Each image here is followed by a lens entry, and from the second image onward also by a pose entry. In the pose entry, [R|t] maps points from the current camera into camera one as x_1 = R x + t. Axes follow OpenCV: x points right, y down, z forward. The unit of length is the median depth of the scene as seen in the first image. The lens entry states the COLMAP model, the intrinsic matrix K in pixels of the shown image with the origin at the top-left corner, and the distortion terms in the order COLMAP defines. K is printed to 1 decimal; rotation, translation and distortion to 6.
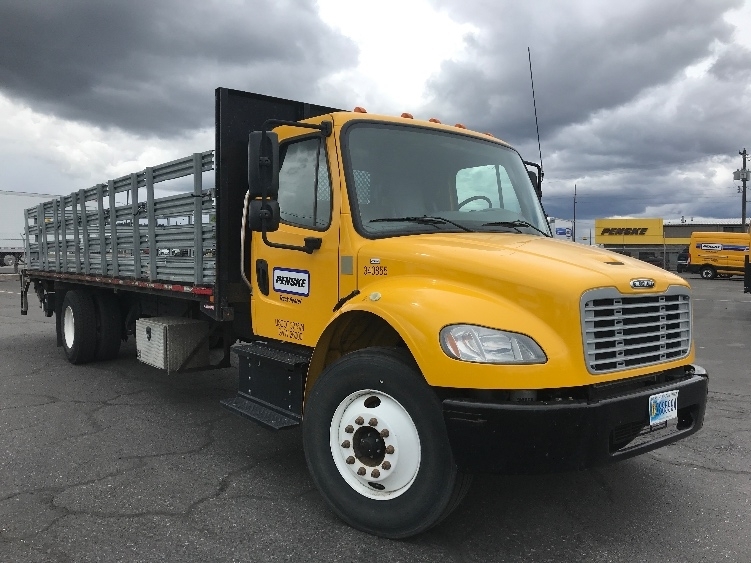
lens RADIAL K [[630.3, 0, 375.5], [0, 630.3, 281.5], [0, 0, 1]] dist [0.006952, 0.001798]
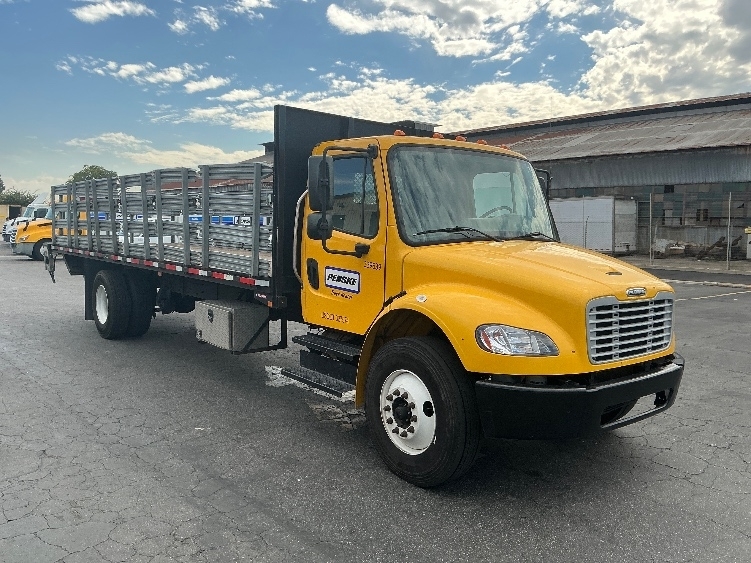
lens RADIAL K [[630.3, 0, 375.5], [0, 630.3, 281.5], [0, 0, 1]] dist [0.006952, 0.001798]
pose [[0.999767, 0.017565, 0.012517, -0.093885], [-0.018122, 0.998781, 0.045905, -0.057383], [-0.011696, -0.046121, 0.998867, -0.211529]]
